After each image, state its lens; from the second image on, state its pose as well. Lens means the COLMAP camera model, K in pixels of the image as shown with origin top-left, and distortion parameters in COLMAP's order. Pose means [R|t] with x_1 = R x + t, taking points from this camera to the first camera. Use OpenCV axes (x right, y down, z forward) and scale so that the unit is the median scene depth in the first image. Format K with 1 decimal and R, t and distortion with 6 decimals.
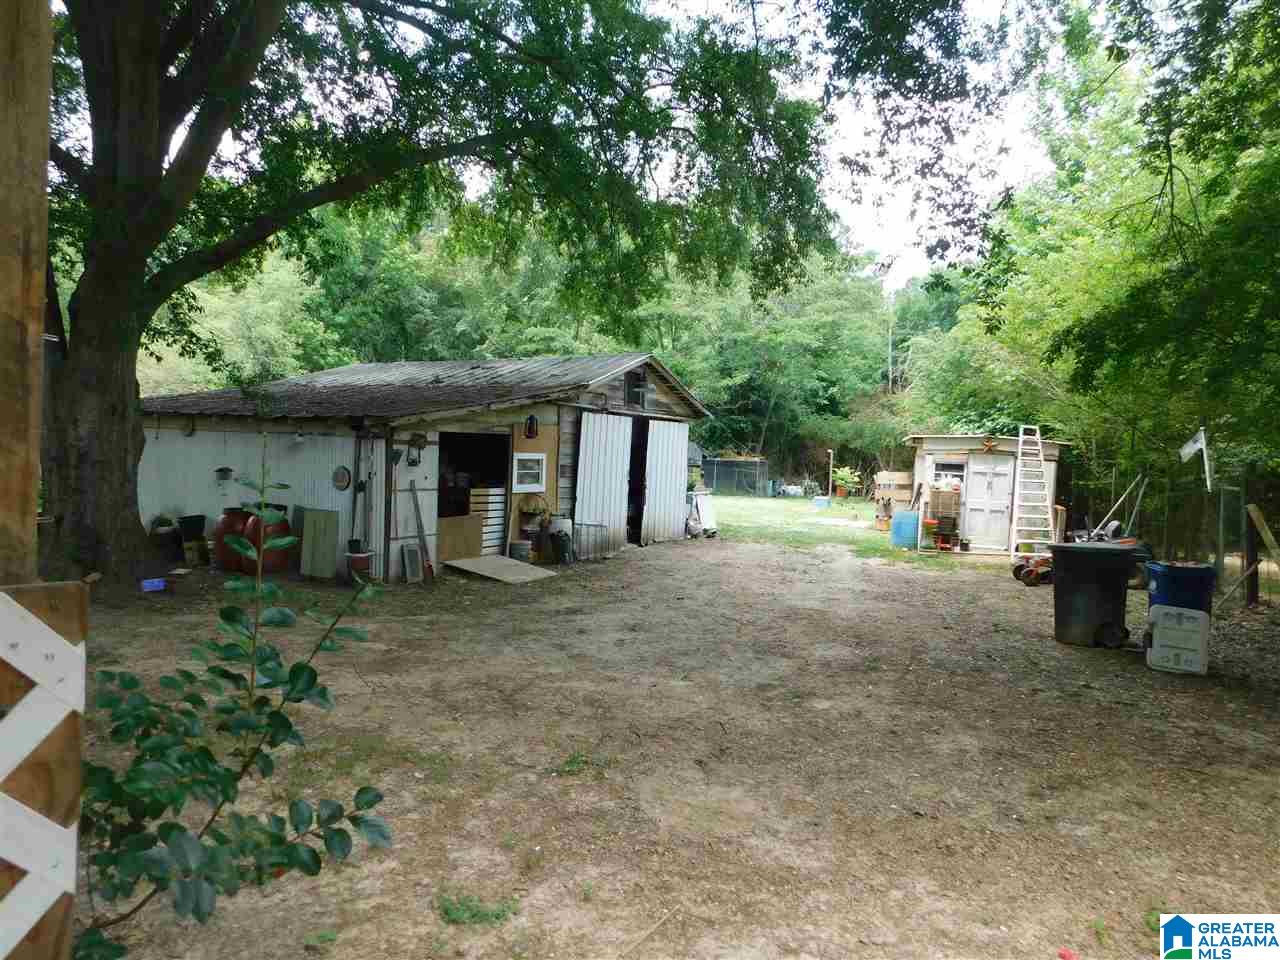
lens RADIAL K [[839.7, 0, 643.0], [0, 839.7, 478.0], [0, 0, 1]] dist [-0.001677, 0.002589]
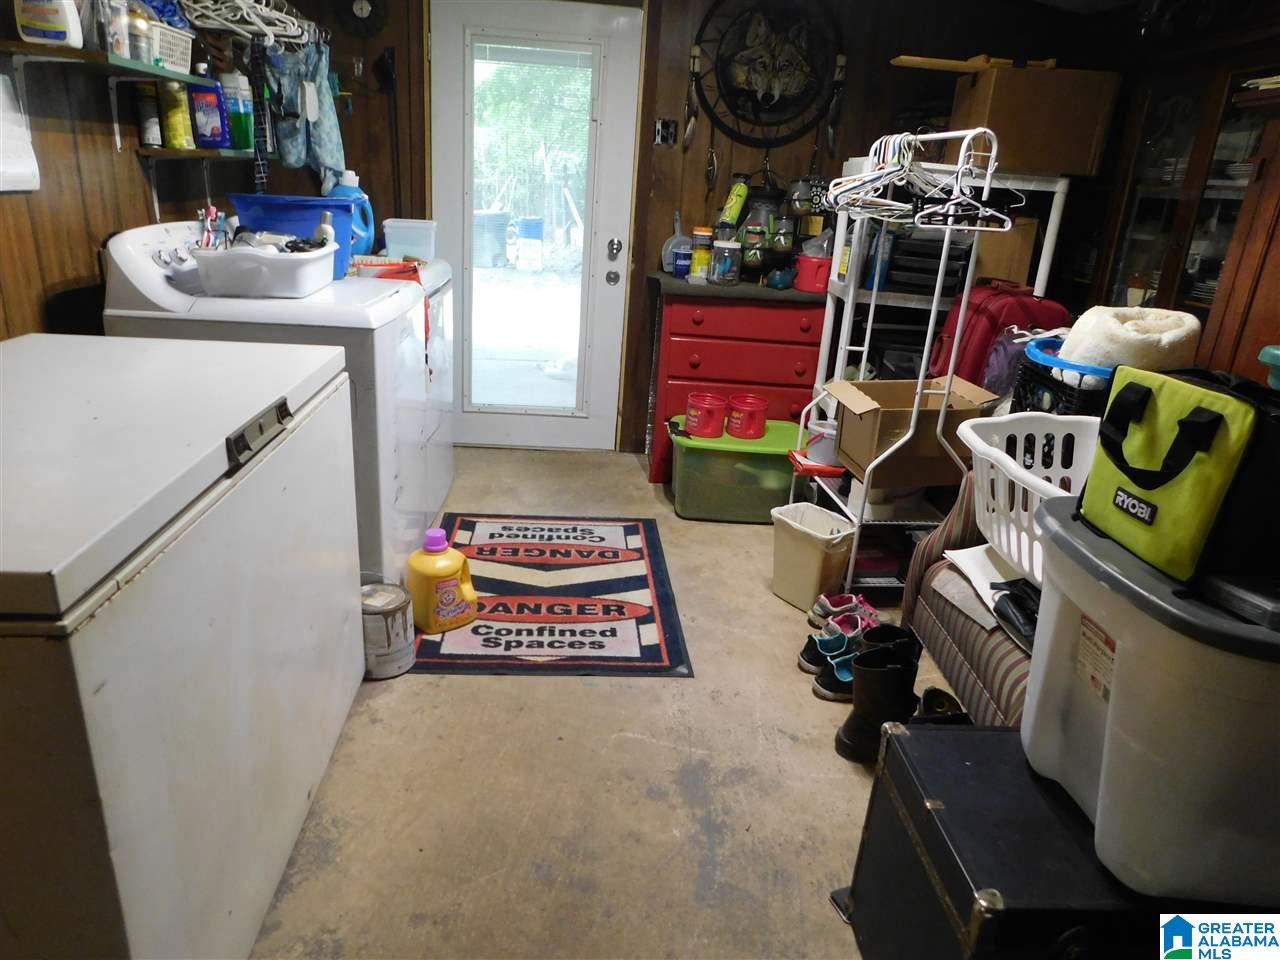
lens RADIAL K [[839.7, 0, 639.0], [0, 839.7, 477.8], [0, 0, 1]] dist [-0.001677, 0.002589]
pose [[0.784141, -0.212760, 0.582972, -0.329323], [0.008124, 0.942833, 0.333166, 0.015256], [-0.620530, -0.256513, 0.741042, -0.583511]]
